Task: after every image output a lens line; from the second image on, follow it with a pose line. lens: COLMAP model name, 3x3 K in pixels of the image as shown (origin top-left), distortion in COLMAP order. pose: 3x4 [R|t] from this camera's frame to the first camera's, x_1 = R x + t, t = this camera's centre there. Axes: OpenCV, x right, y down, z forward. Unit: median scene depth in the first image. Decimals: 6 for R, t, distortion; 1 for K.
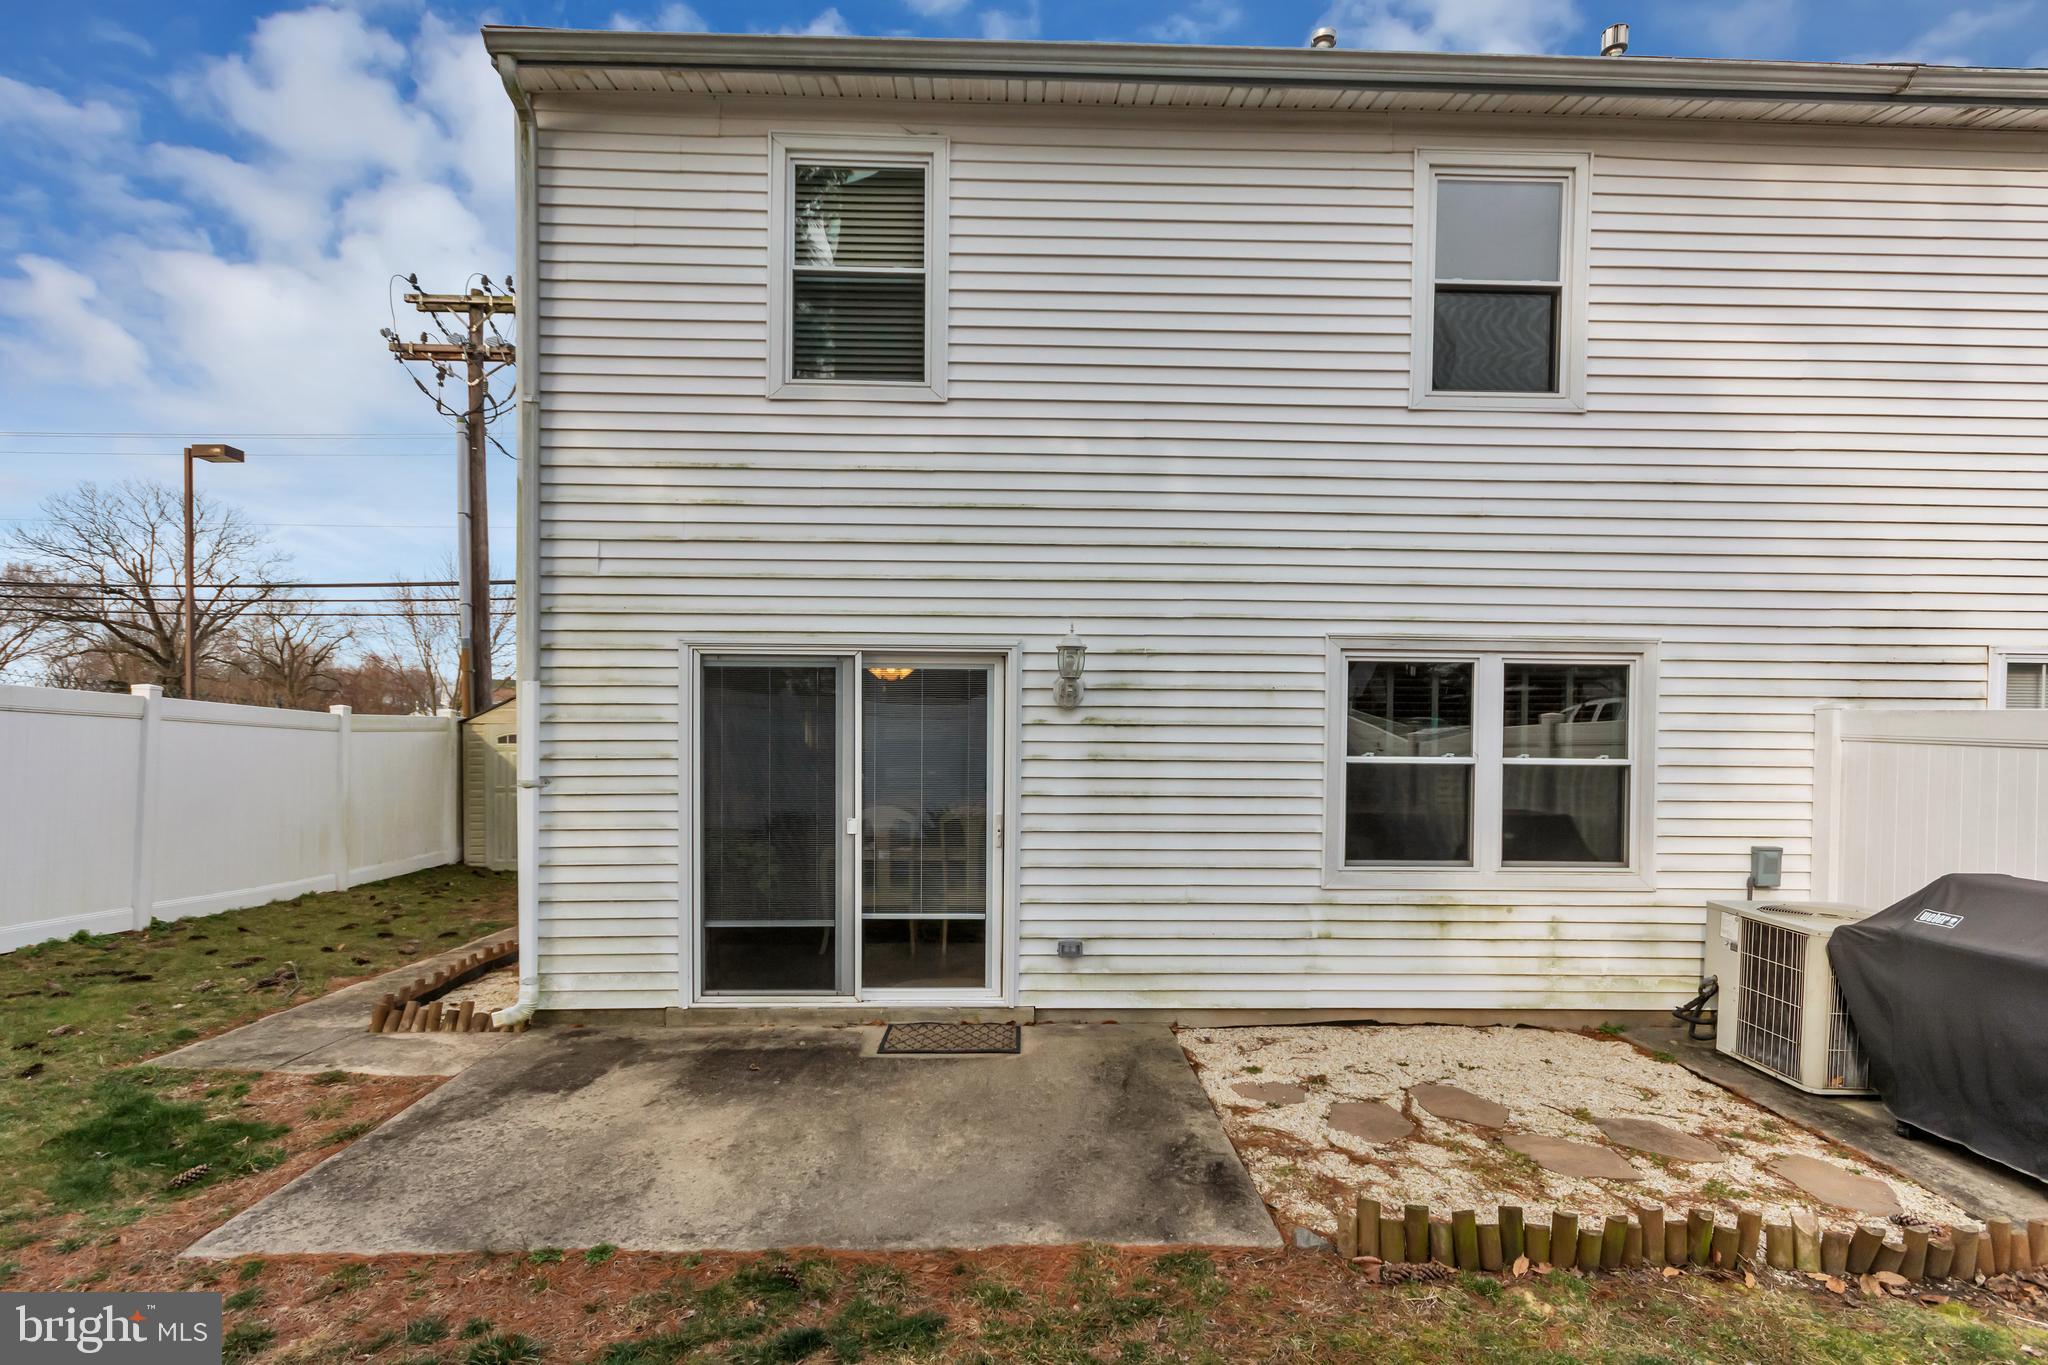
lens RADIAL K [[948.9, 0, 1016.9], [0, 948.9, 754.7], [0, 0, 1]] dist [0.005106, 0.000117]
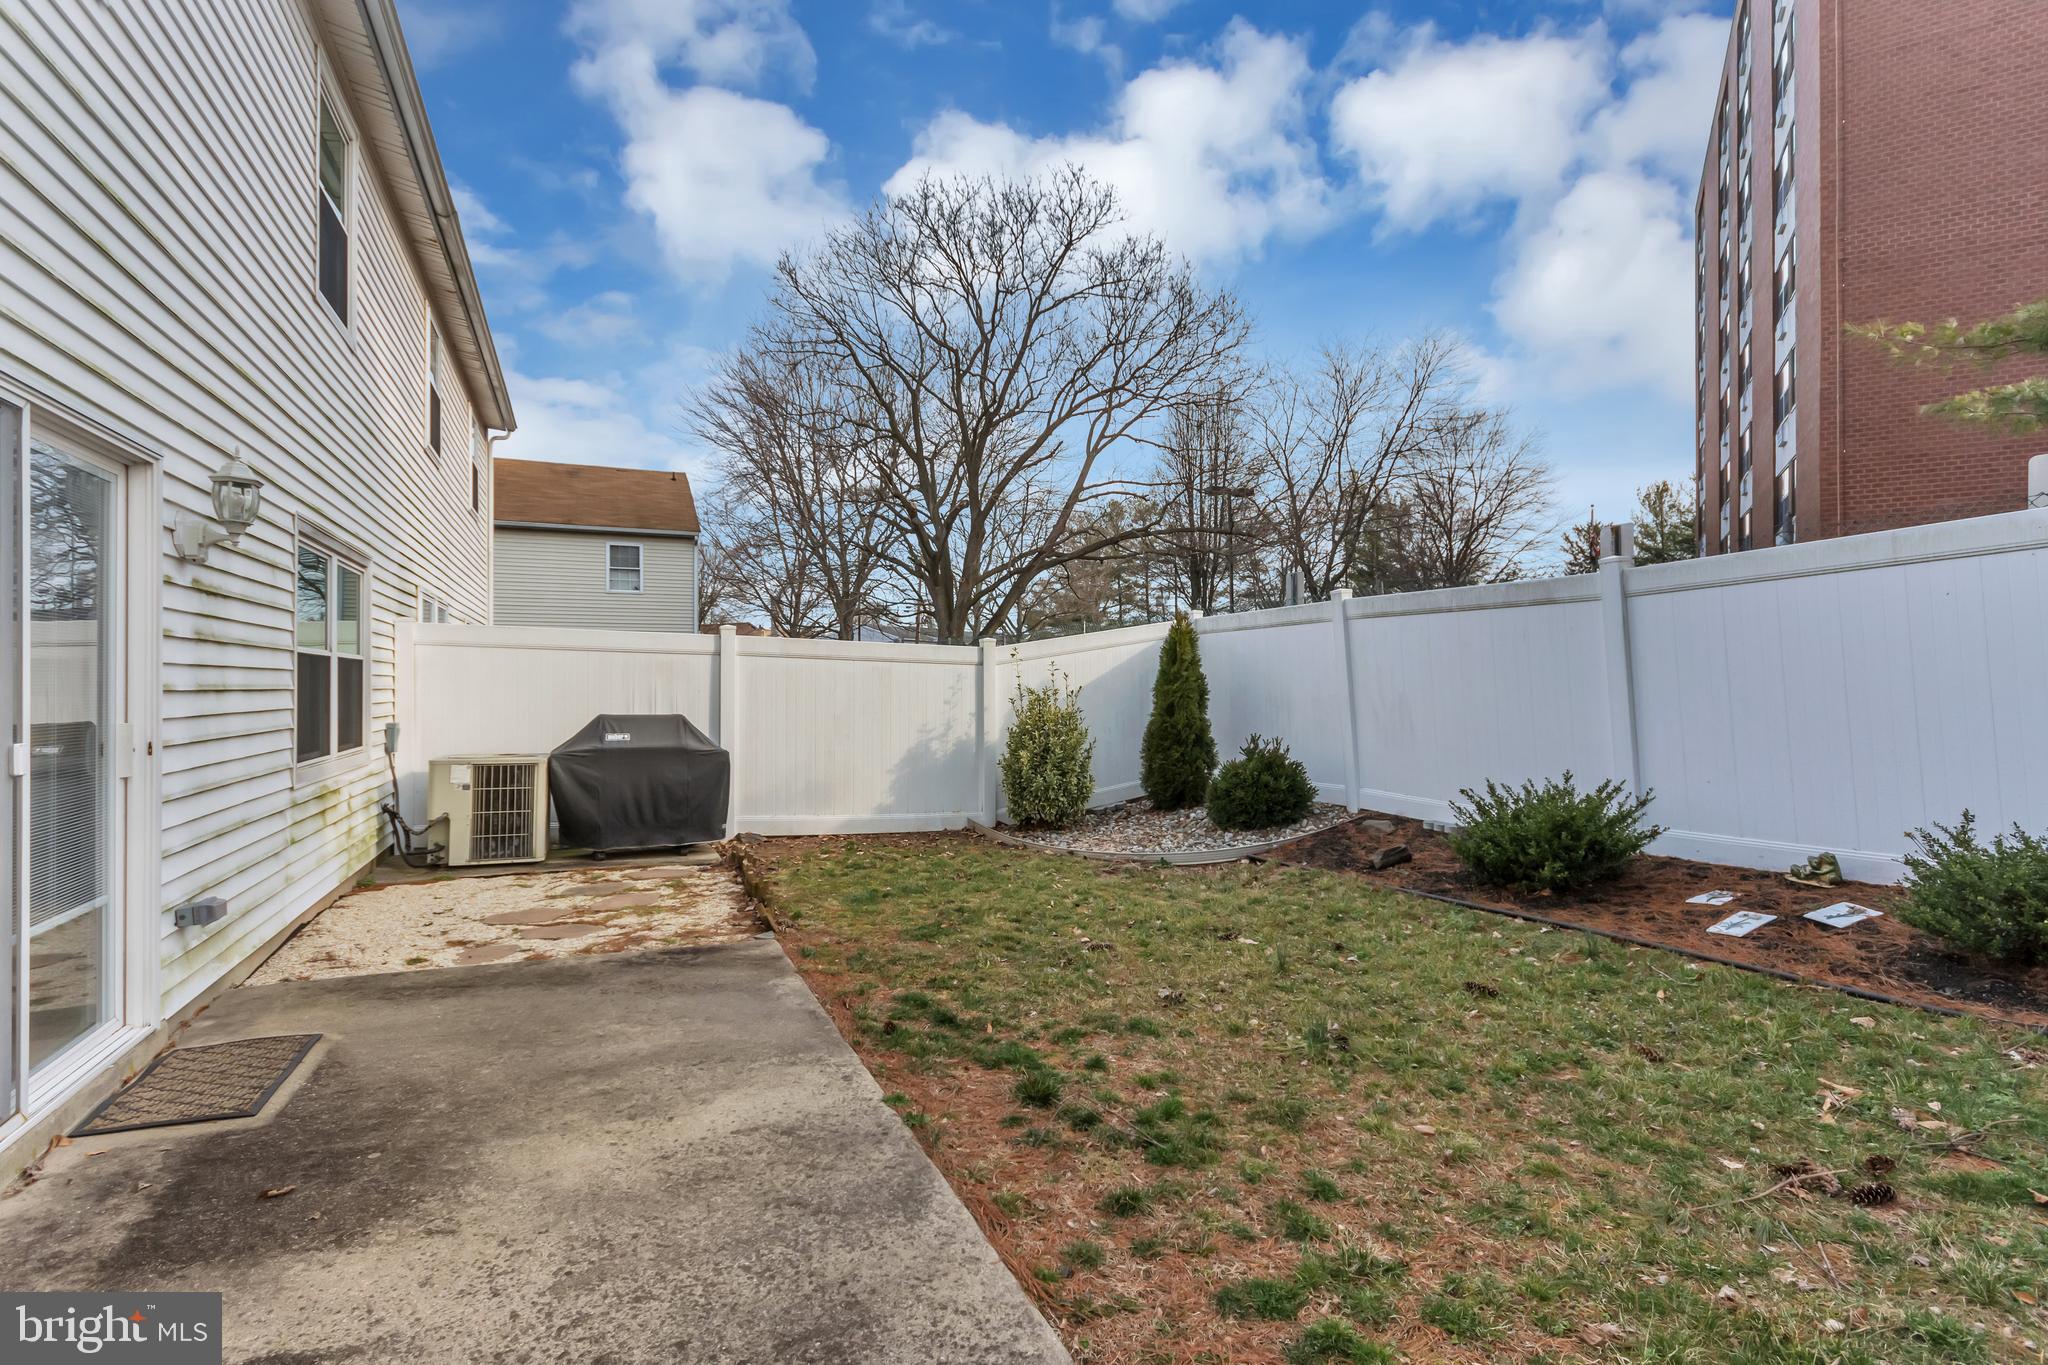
lens RADIAL K [[969.8, 0, 1024.0], [0, 969.8, 682.5], [0, 0, 1]] dist [0.003667, 0.000118]
pose [[-0.376423, -0.006048, 0.926428, -0.818219], [0.016145, 0.999784, 0.013086, 0.037863], [-0.926307, 0.019883, -0.376244, 0.709624]]
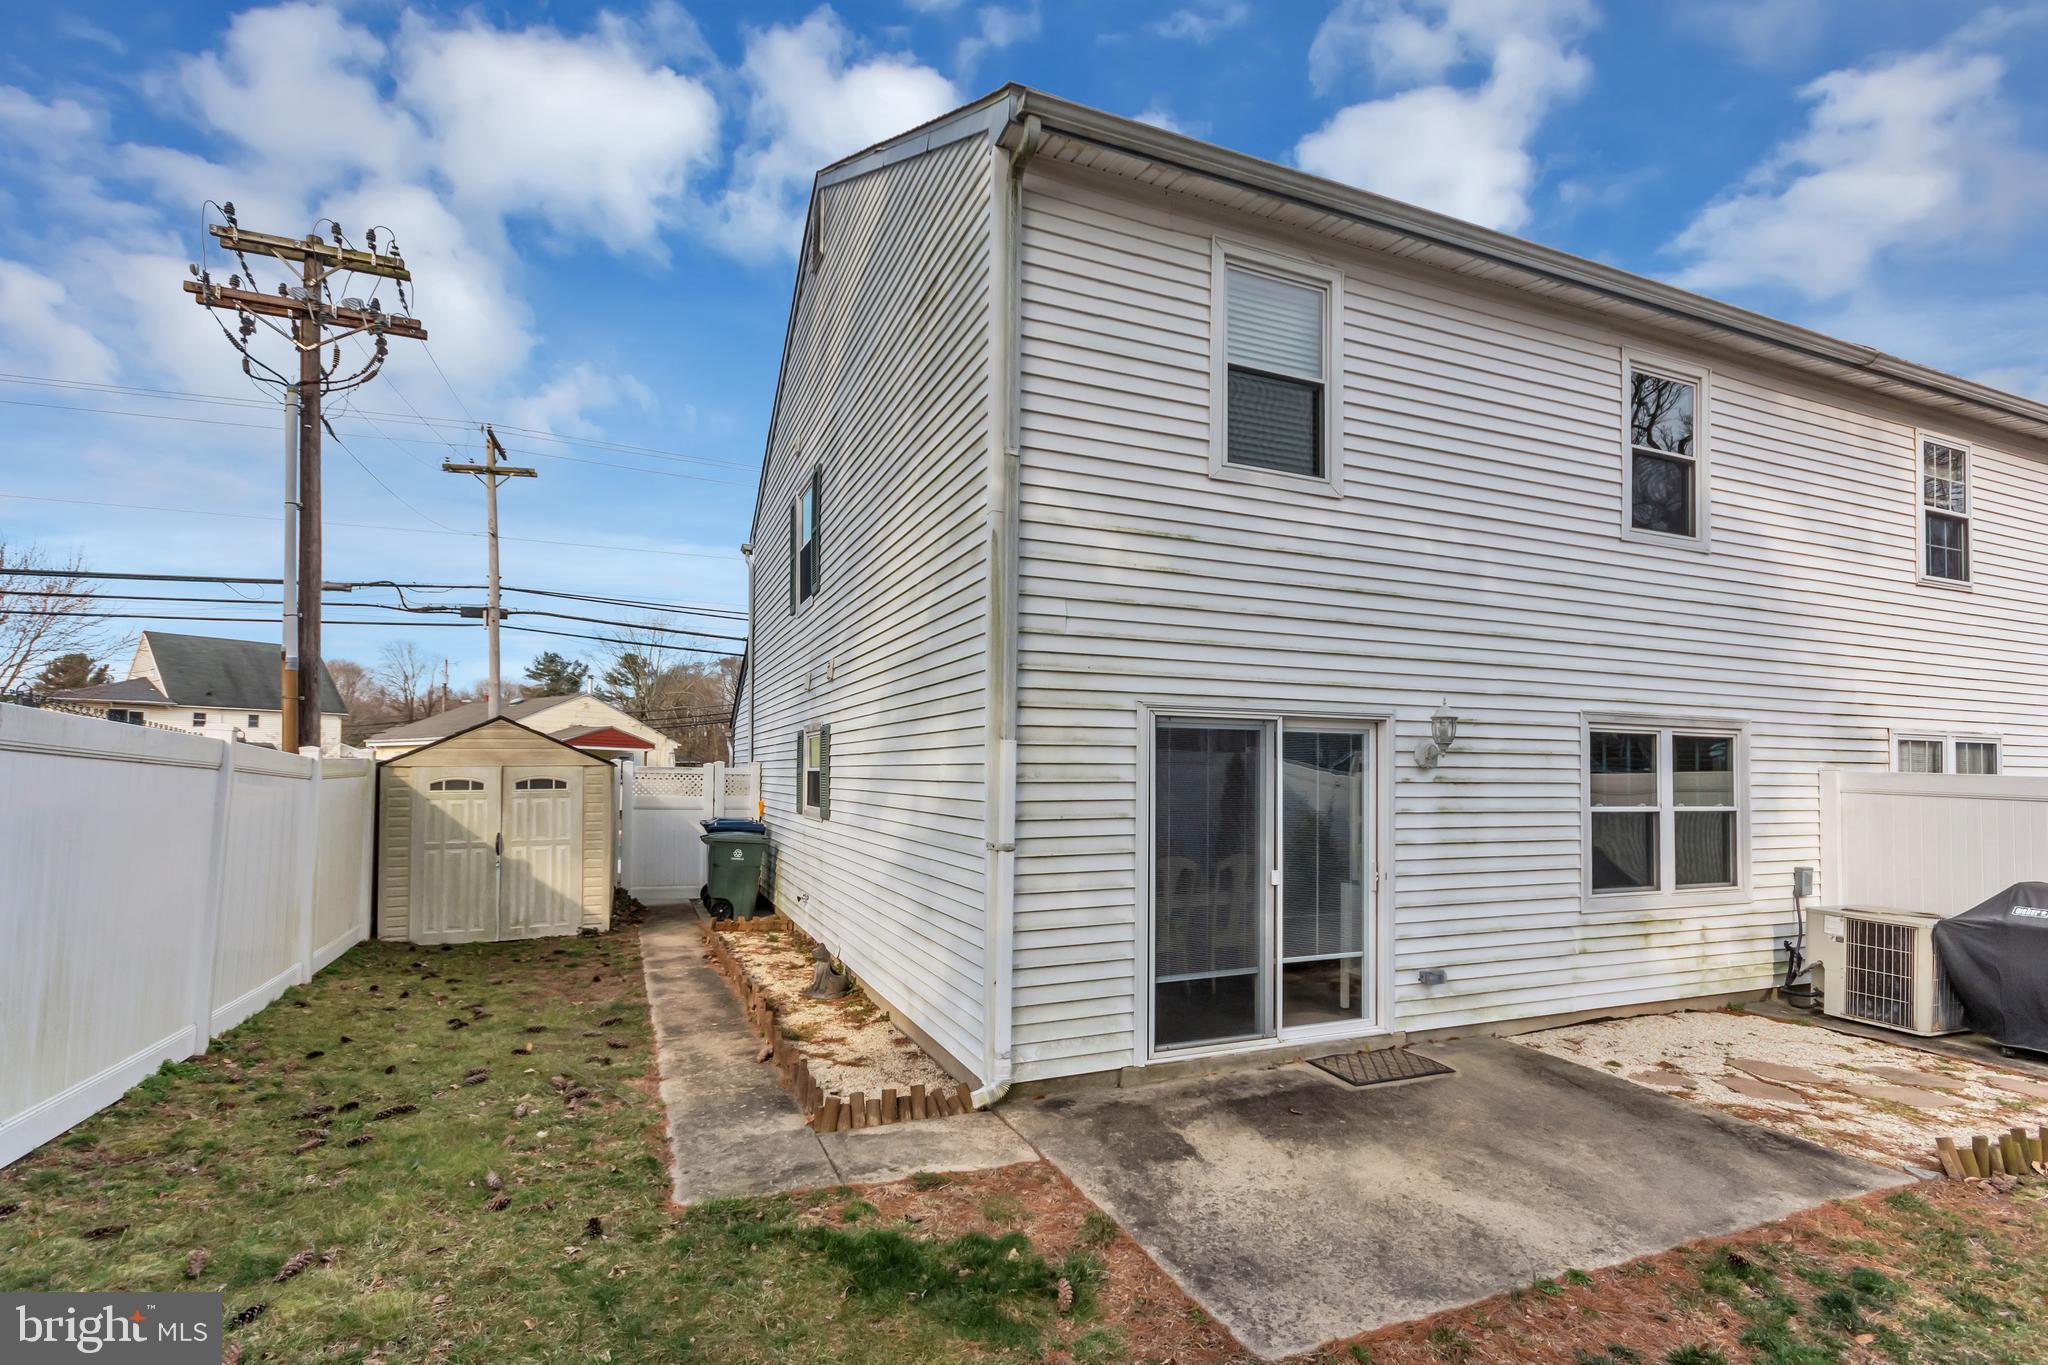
lens RADIAL K [[940.0, 0, 1028.2], [0, 940.0, 745.2], [0, 0, 1]] dist [0.006340, -0.000447]
pose [[0.933235, 0.011311, 0.359090, -0.815358], [0.004719, 0.999032, -0.043732, -0.029308], [-0.359237, 0.042507, 0.932278, 0.099428]]
